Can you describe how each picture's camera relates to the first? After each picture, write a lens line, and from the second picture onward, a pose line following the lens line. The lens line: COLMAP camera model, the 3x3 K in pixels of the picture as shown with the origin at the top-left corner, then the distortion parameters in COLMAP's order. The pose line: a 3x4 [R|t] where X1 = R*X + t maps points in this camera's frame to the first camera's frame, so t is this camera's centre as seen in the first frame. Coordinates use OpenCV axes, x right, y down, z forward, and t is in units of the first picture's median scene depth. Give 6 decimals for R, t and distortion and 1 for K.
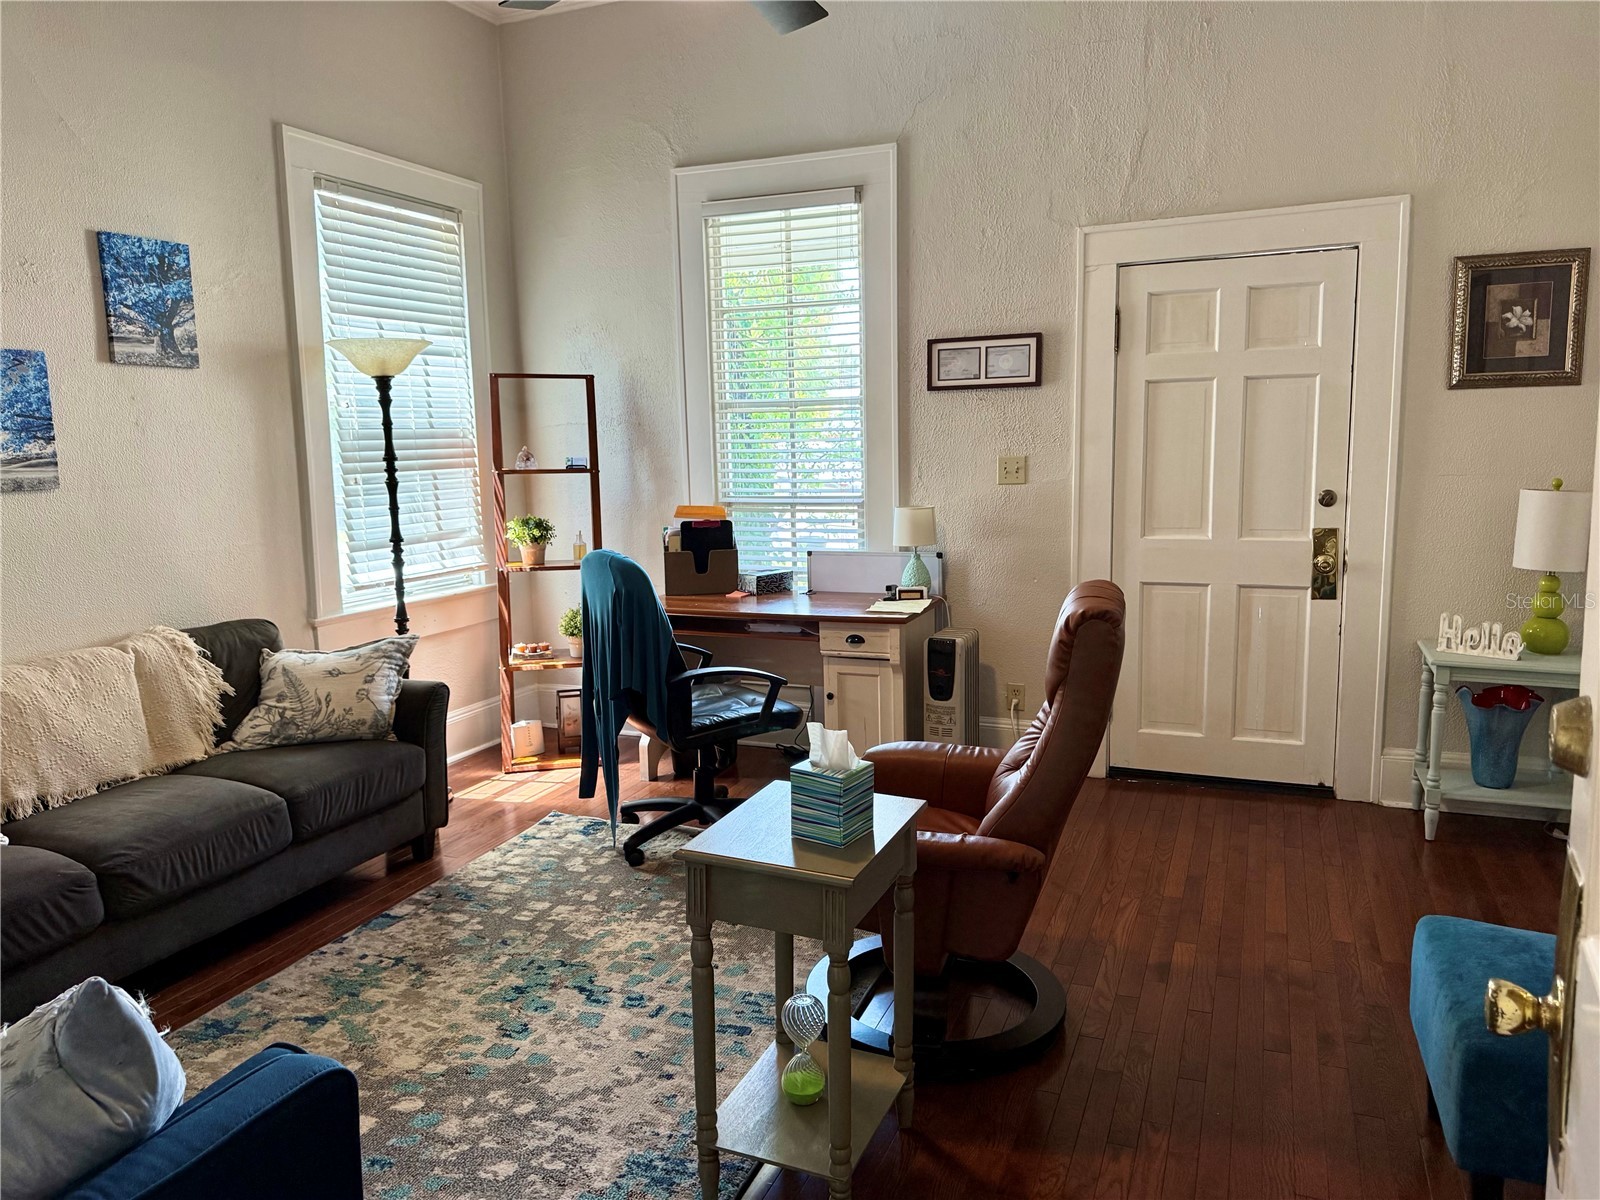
lens RADIAL K [[1133.9, 0, 799.0], [0, 1133.9, 596.6], [0, 0, 1]] dist [-0.001078, -0.001161]
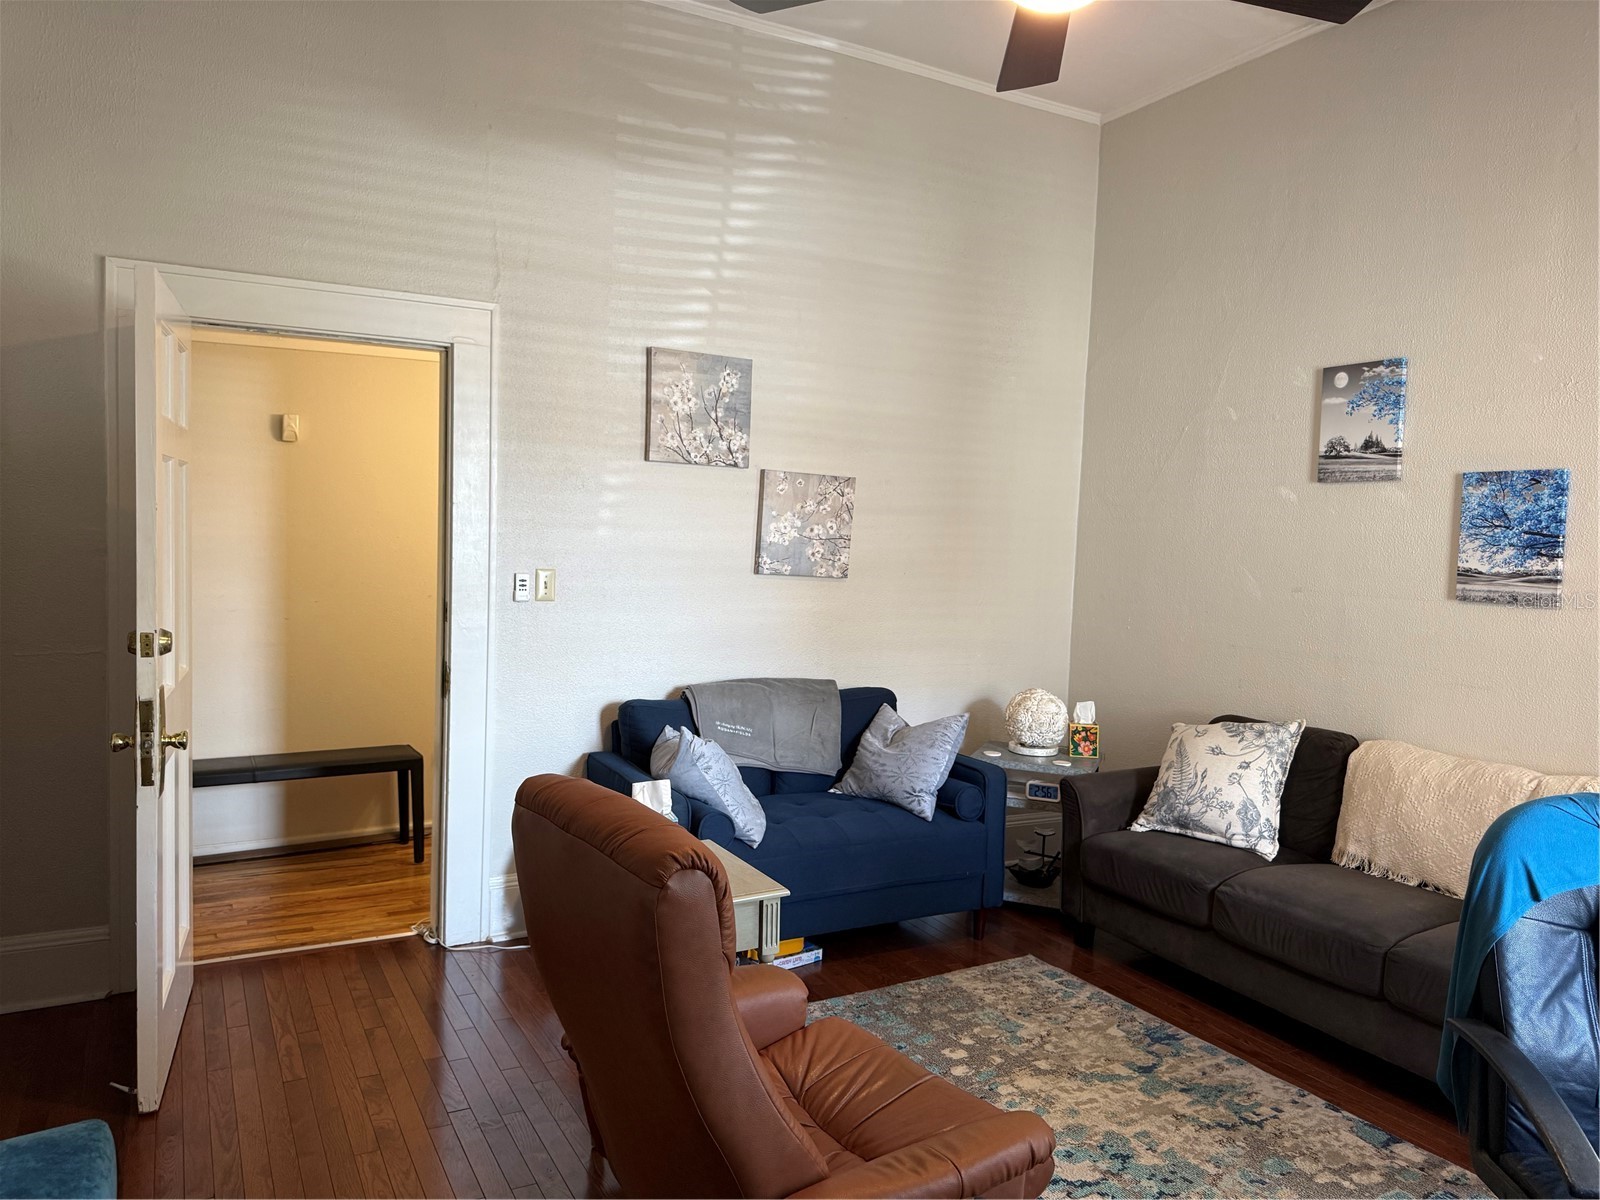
lens RADIAL K [[1133.9, 0, 800.3], [0, 1133.9, 599.4], [0, 0, 1]] dist [-0.001078, -0.001161]
pose [[-0.621051, 0.053883, -0.781916, 0.535384], [-0.126955, 0.977543, 0.168201, -0.188813], [0.773420, 0.203729, -0.600263, 1.111991]]
